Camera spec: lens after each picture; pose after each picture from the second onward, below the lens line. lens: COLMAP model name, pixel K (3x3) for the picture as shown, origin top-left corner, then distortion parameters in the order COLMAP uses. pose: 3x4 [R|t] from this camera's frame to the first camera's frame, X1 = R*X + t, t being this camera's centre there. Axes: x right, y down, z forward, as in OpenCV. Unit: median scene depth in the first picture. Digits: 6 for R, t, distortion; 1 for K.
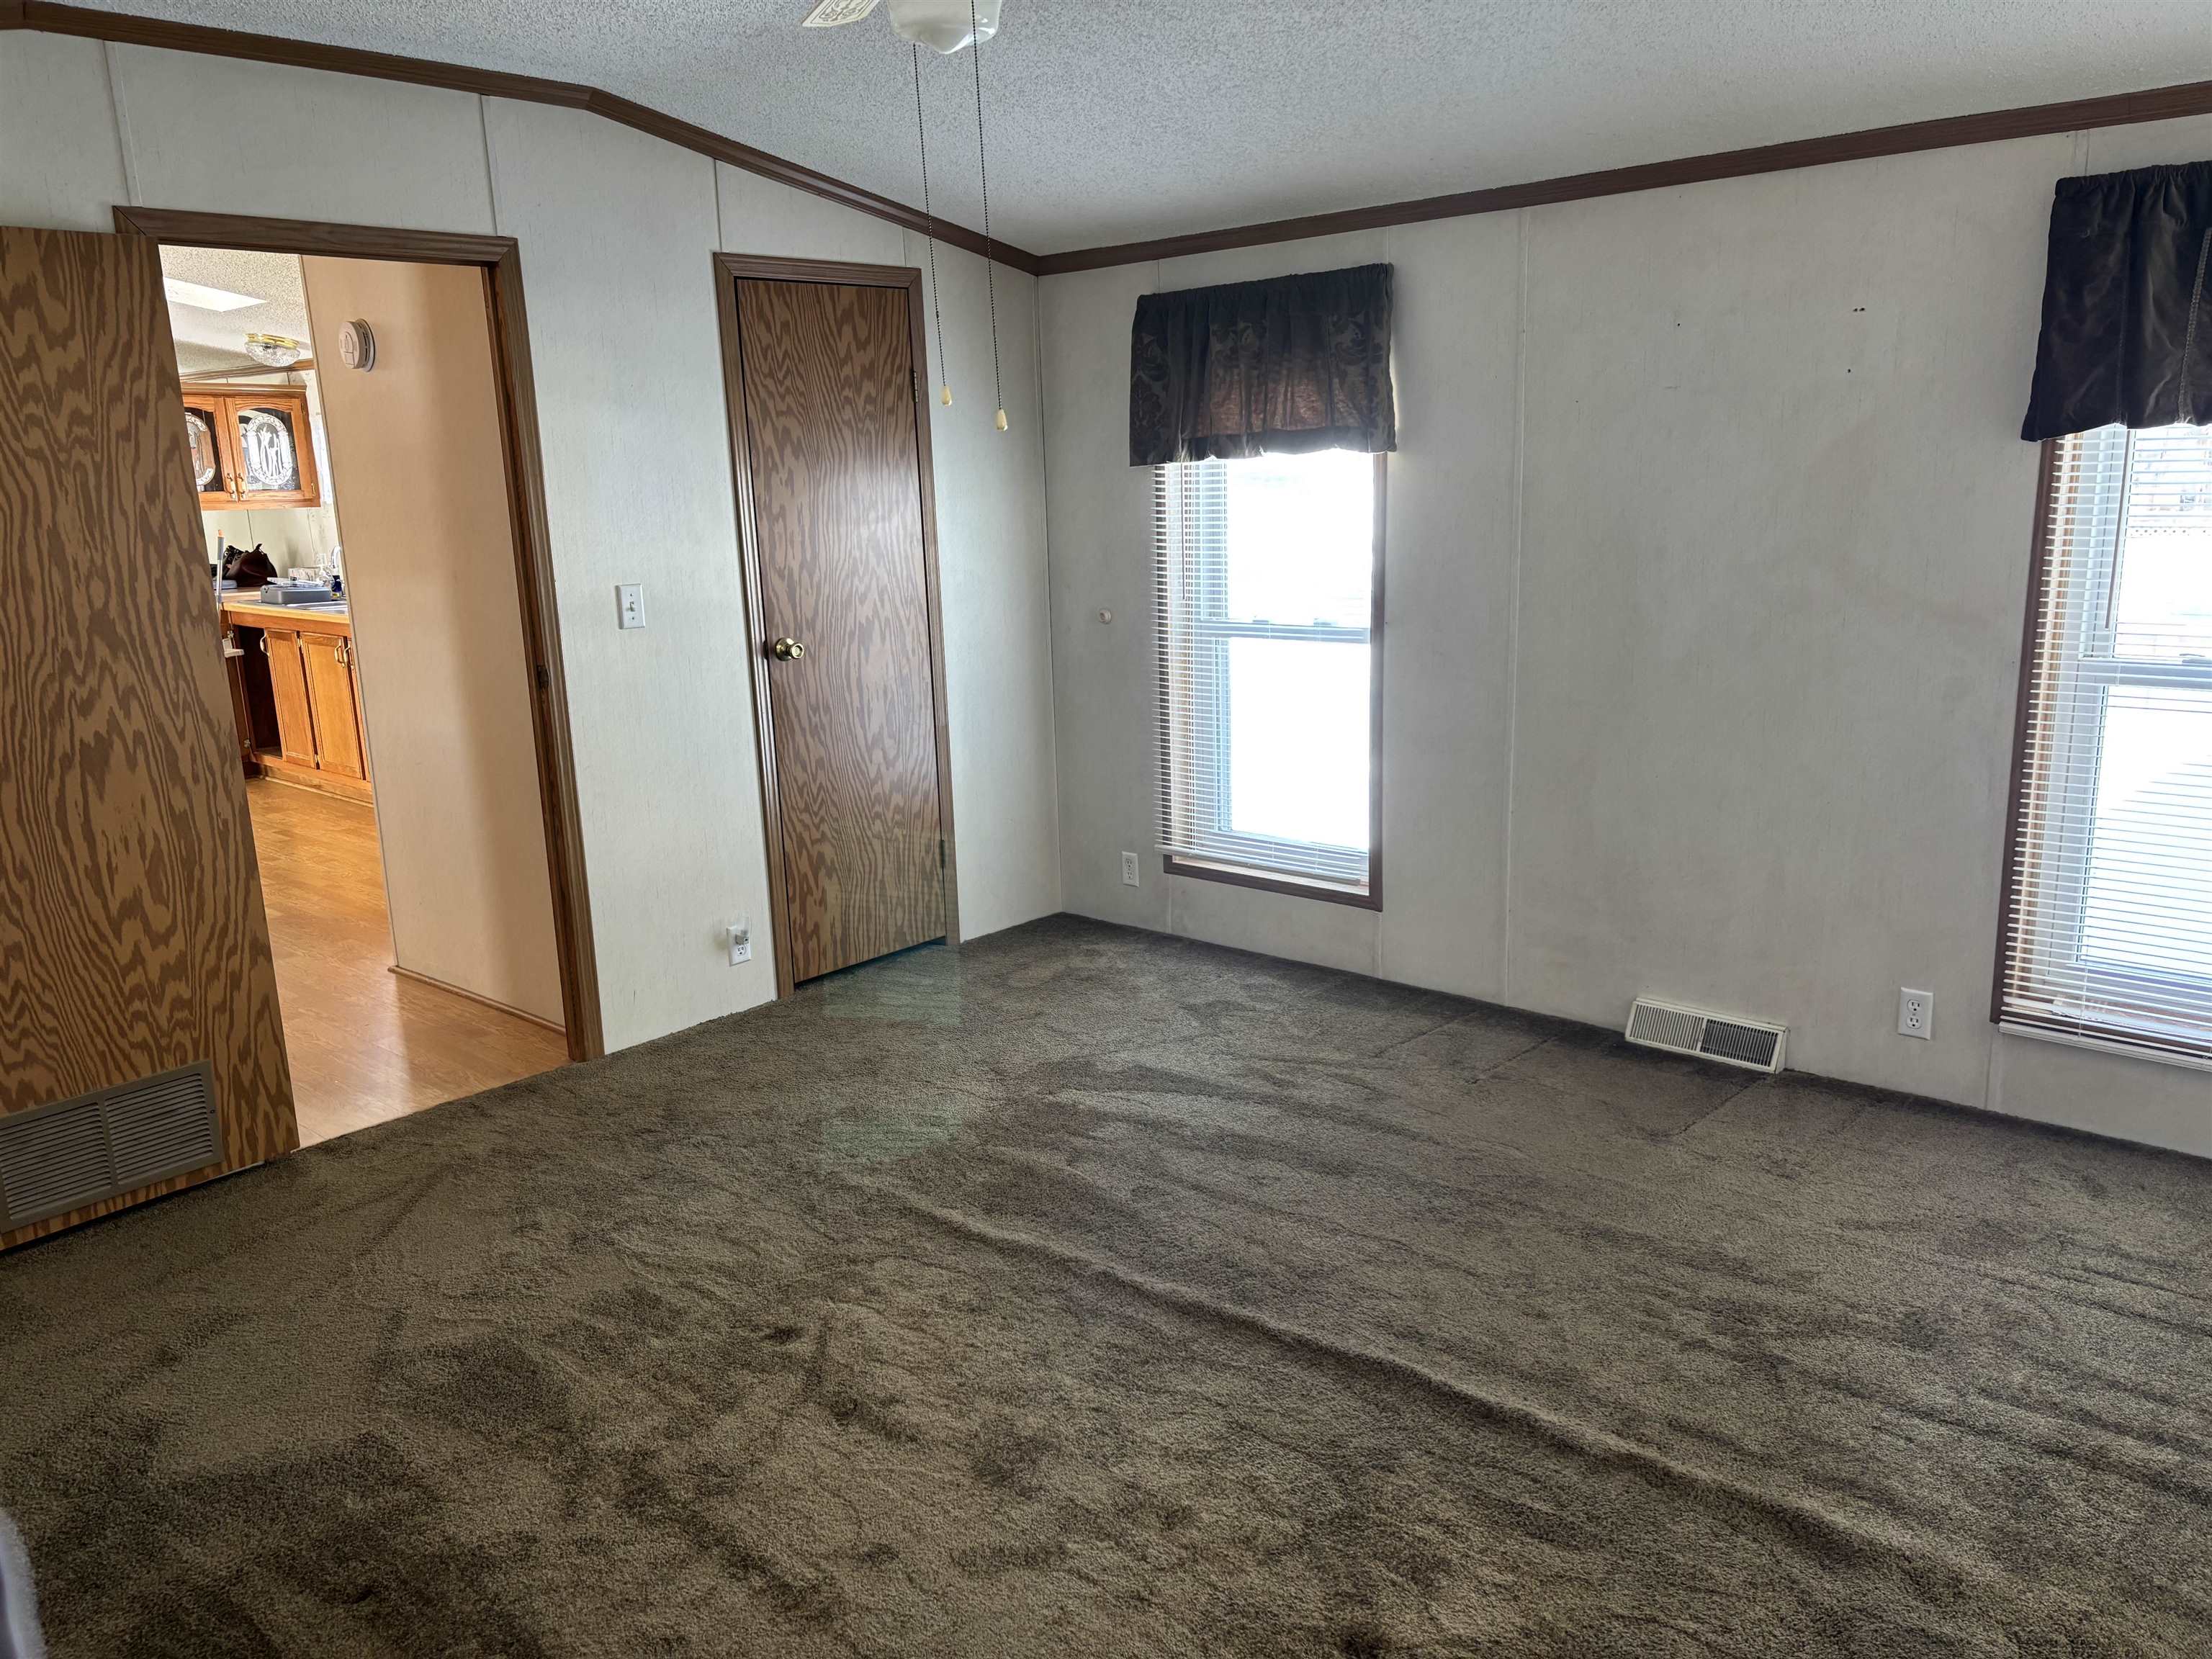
lens RADIAL K [[1660.0, 0, 1108.9], [0, 1660.0, 831.8], [0, 0, 1]] dist [0.039510, -0.033466]
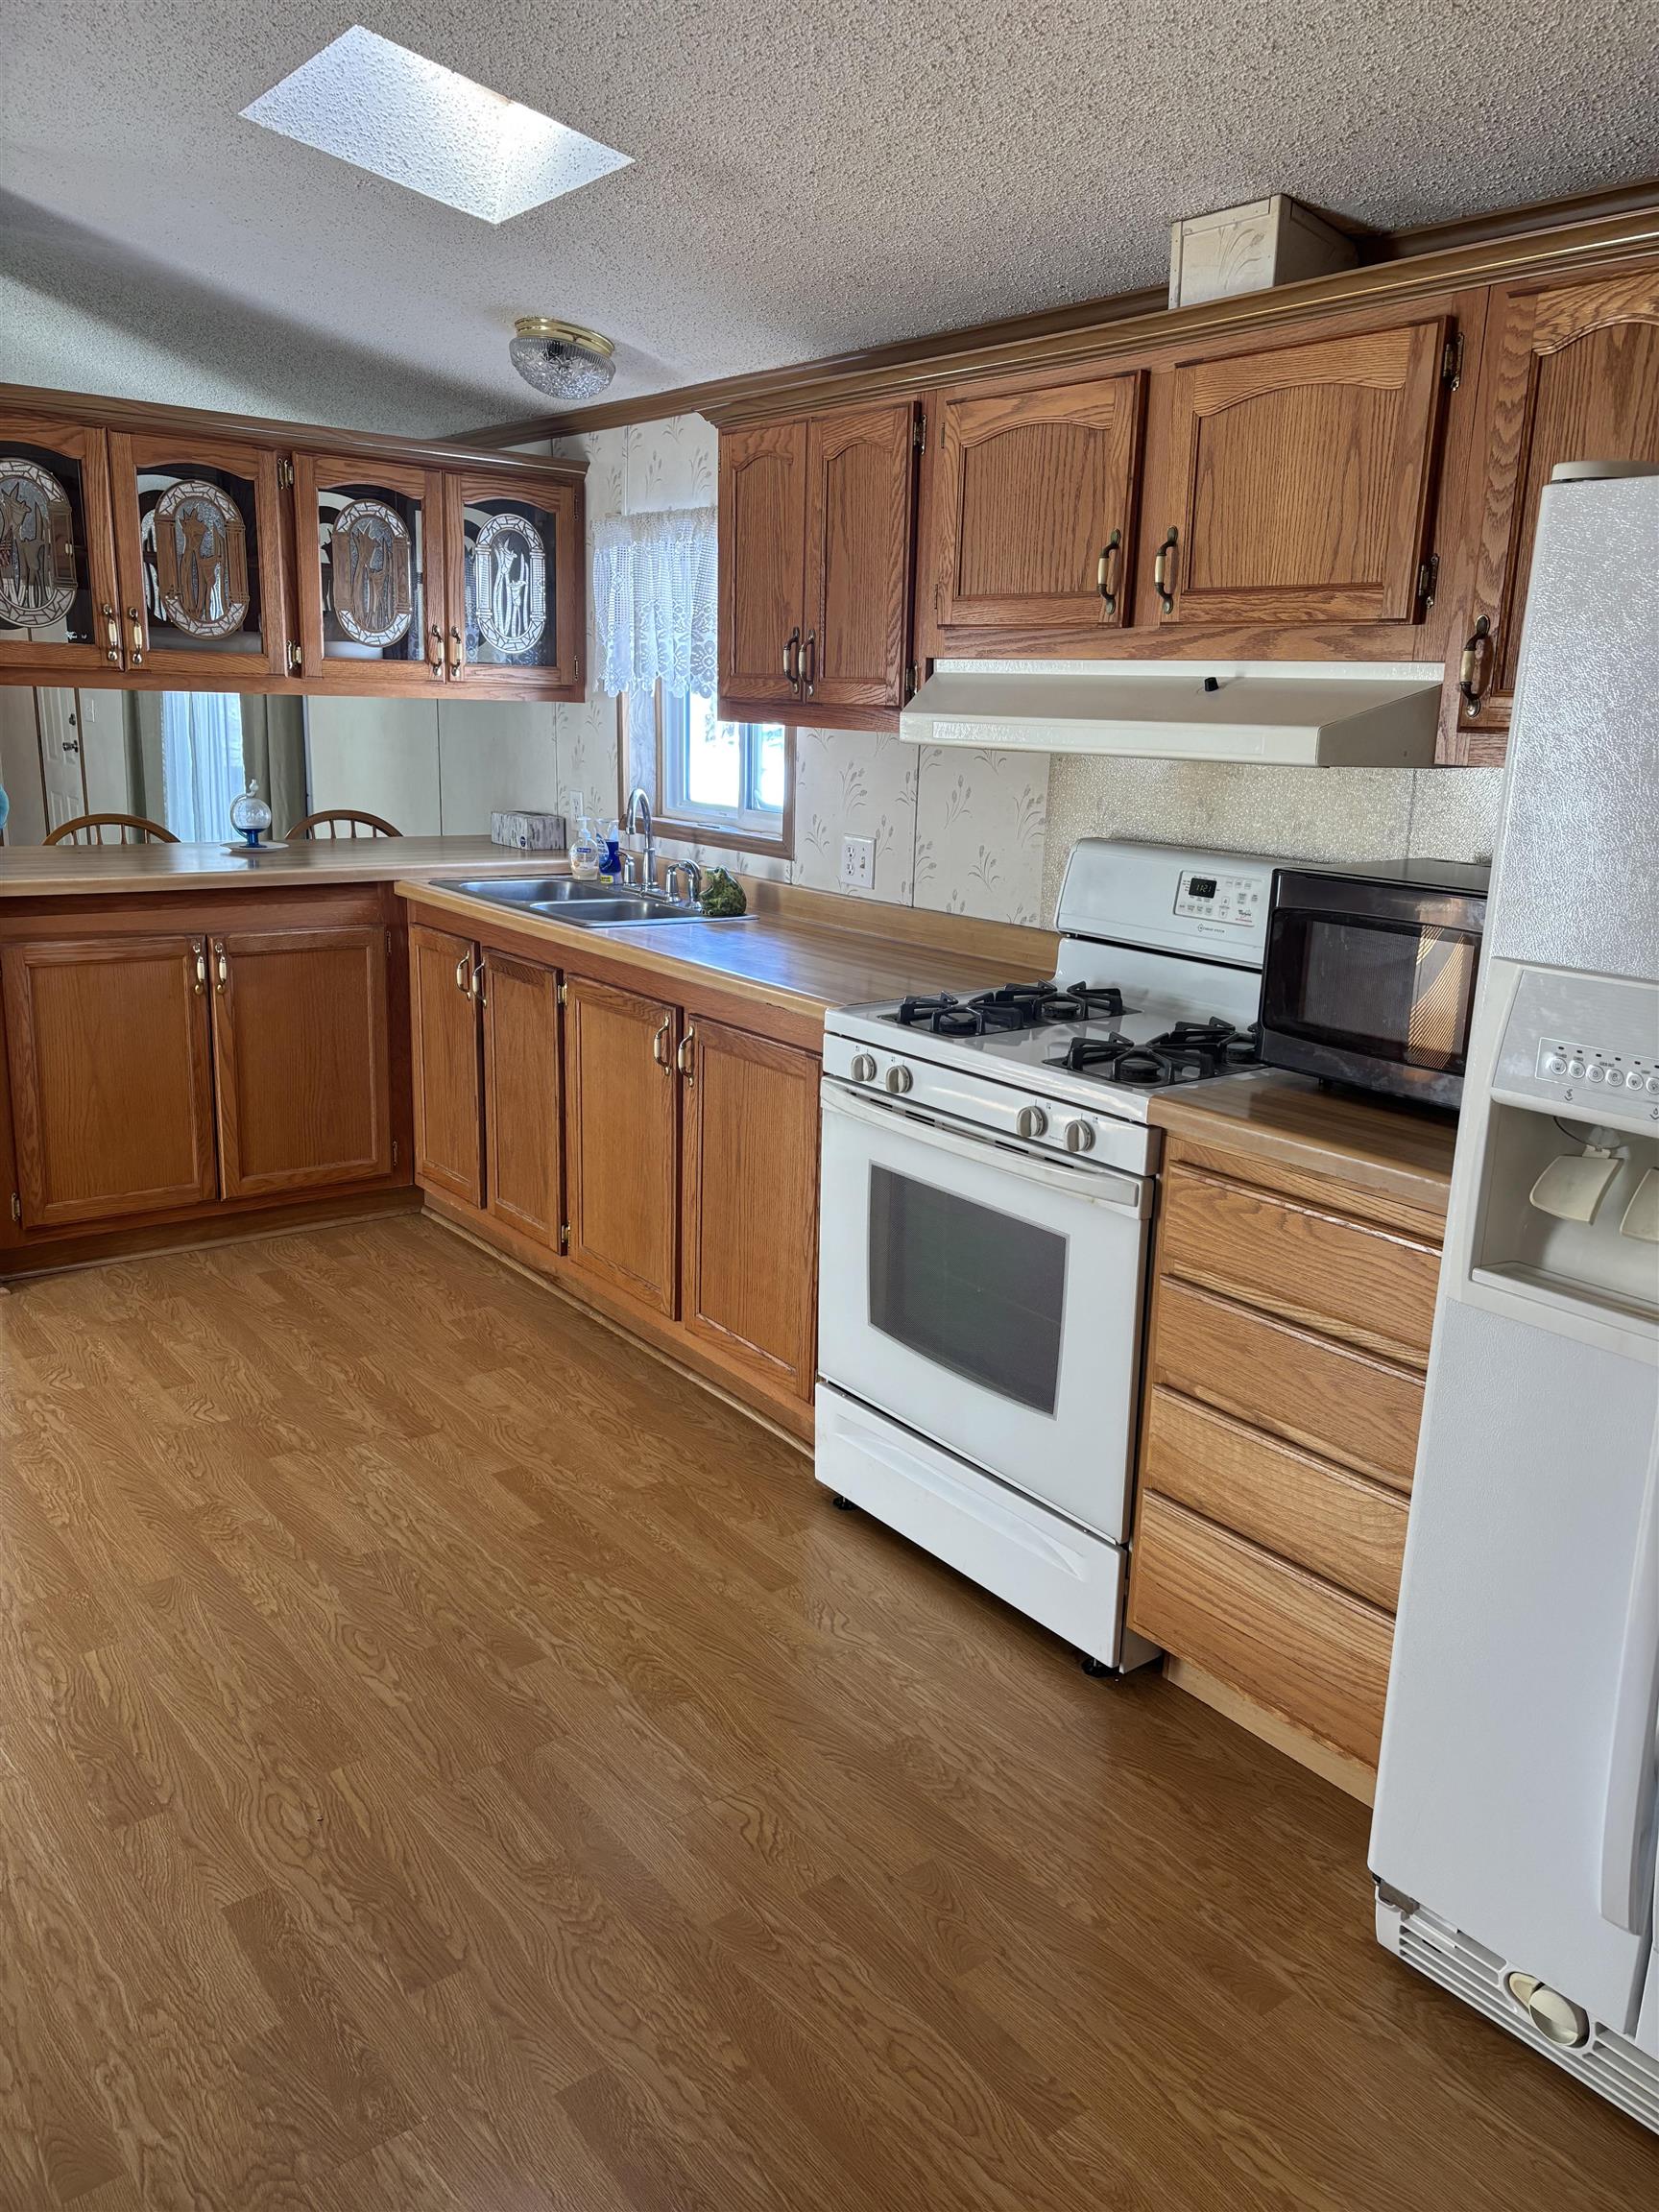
lens RADIAL K [[1660.0, 0, 849.5], [0, 1660.0, 1094.5], [0, 0, 1]] dist [0.039510, -0.033466]
pose [[0.982559, 0.106407, -0.152500, -0.306370], [-0.103687, 0.994278, 0.025702, -0.097353], [0.154362, -0.009442, 0.987969, 0.513068]]
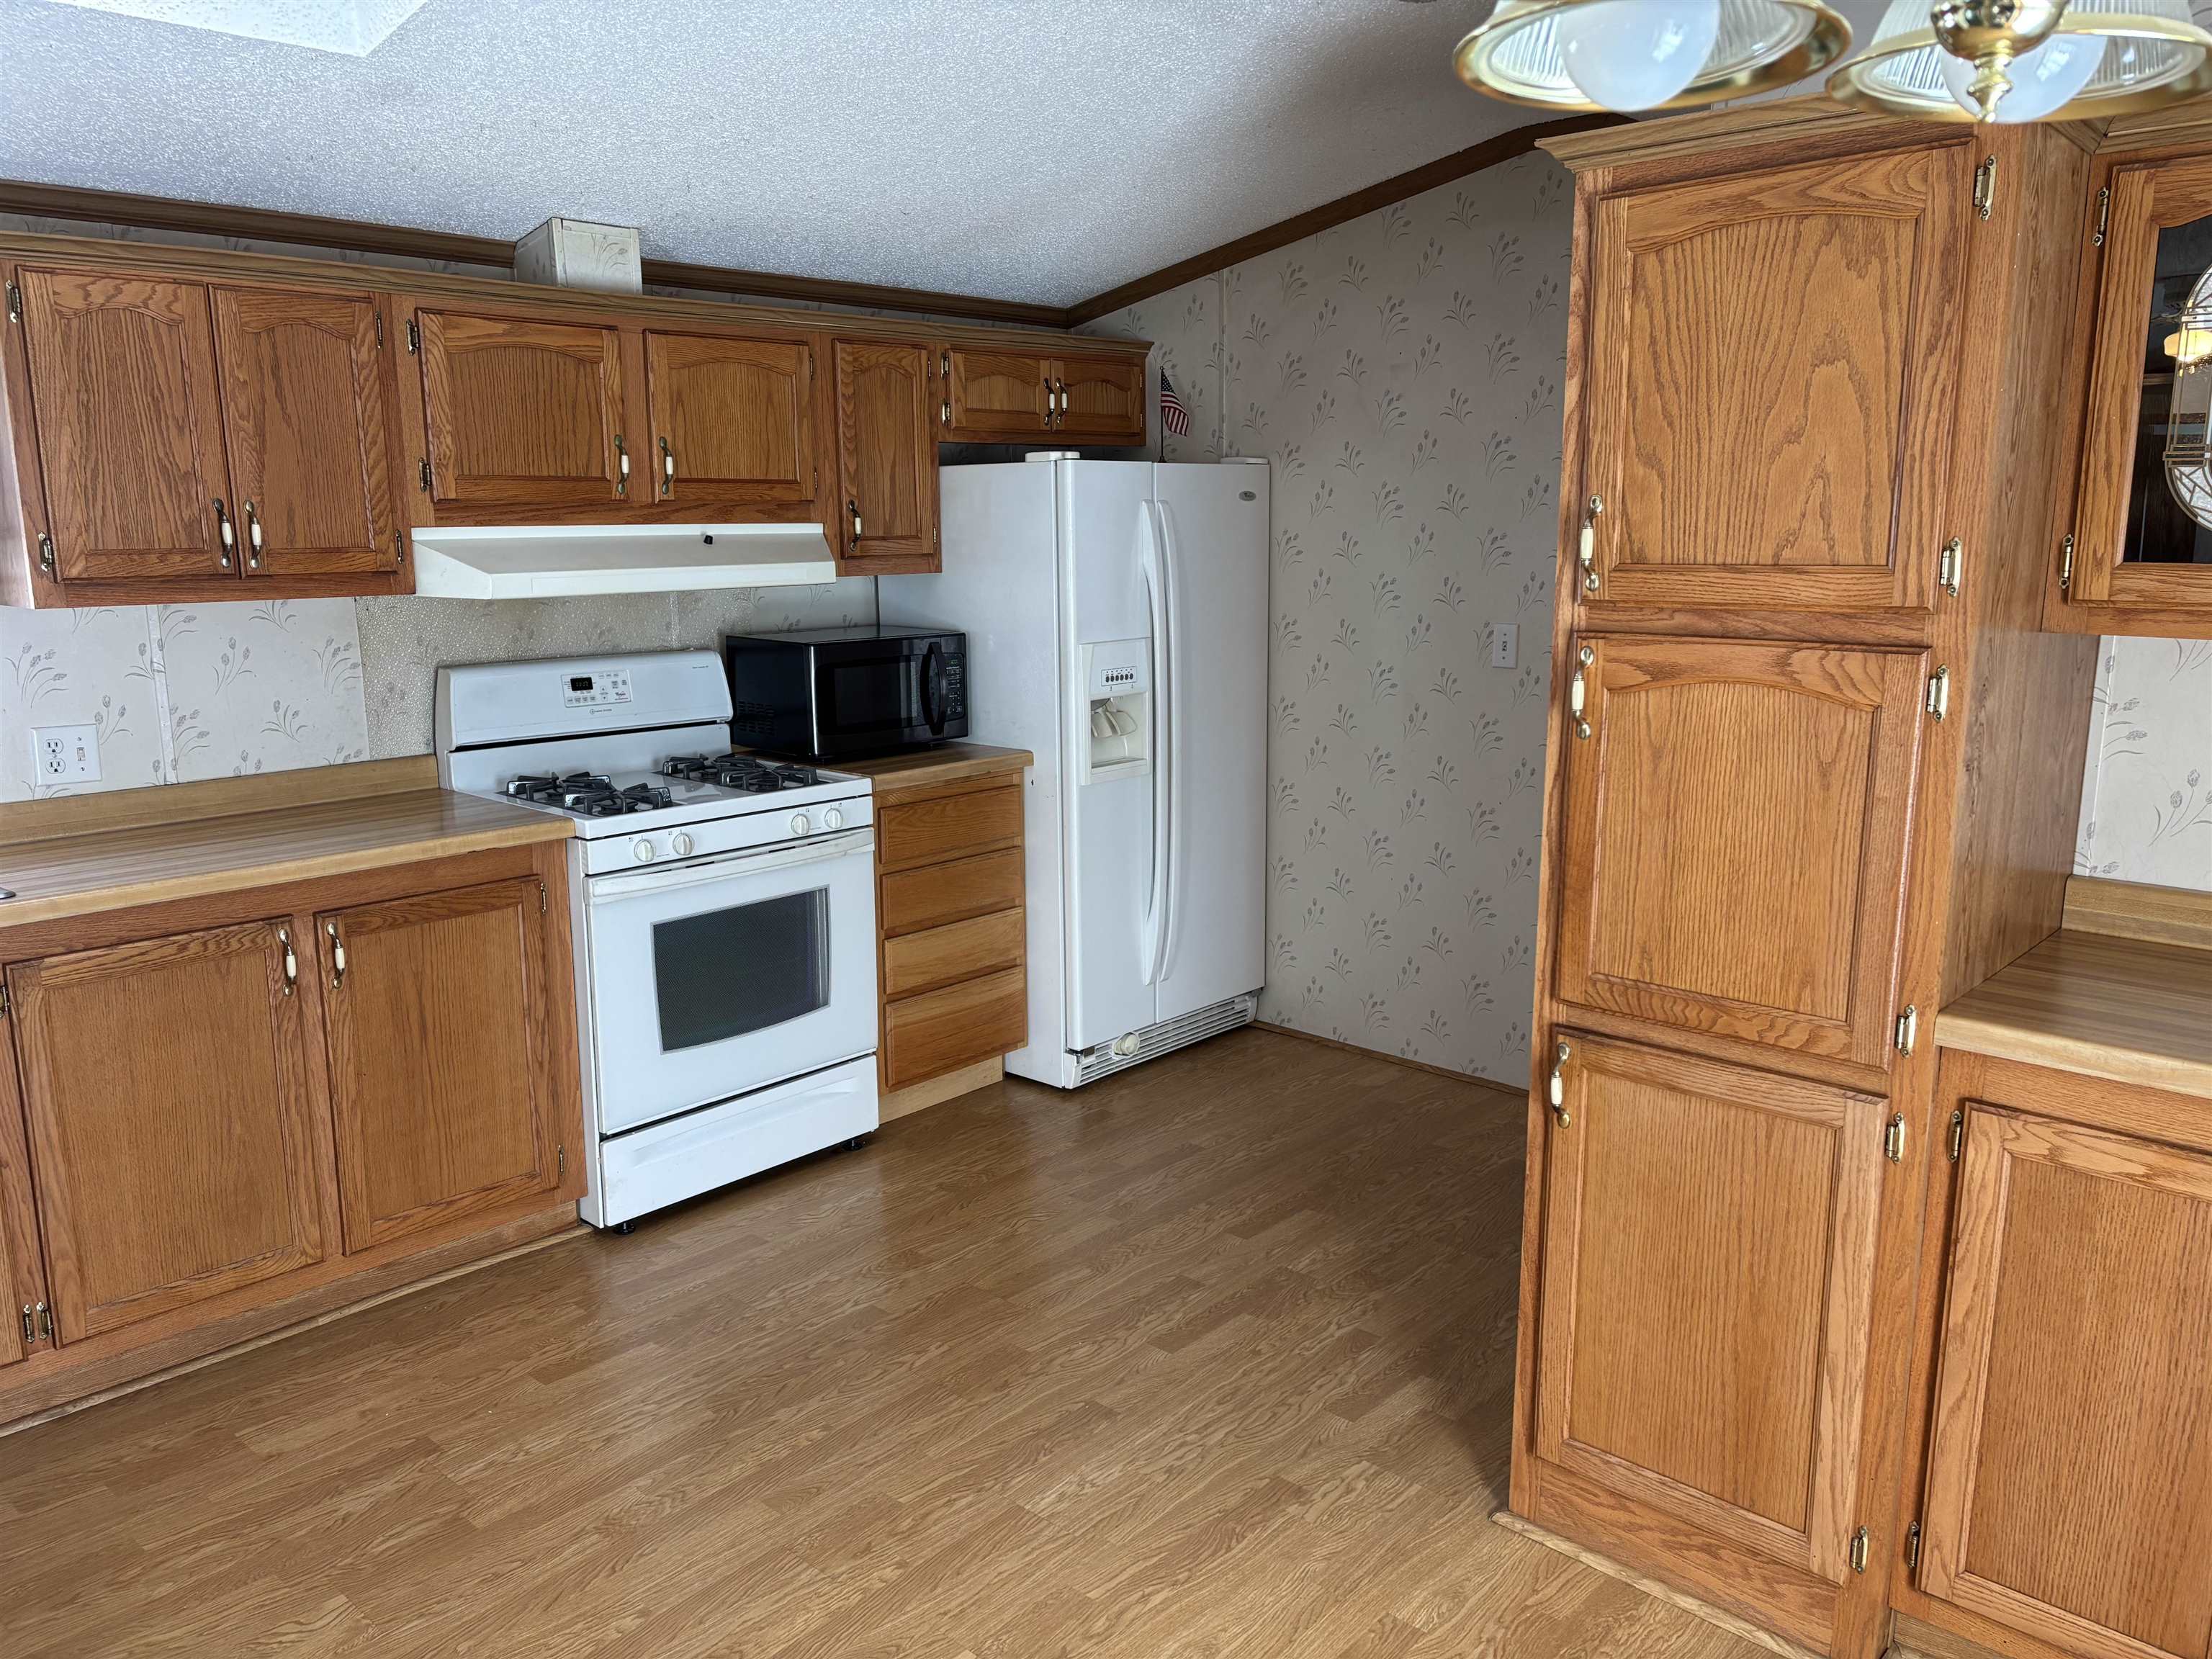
lens RADIAL K [[1660.0, 0, 1096.1], [0, 1660.0, 836.8], [0, 0, 1]] dist [0.039510, -0.033466]
pose [[0.004725, -0.157564, 0.987498, -0.752429], [0.227560, 0.961769, 0.152370, -0.134484], [-0.973753, 0.223995, 0.040400, 0.706135]]
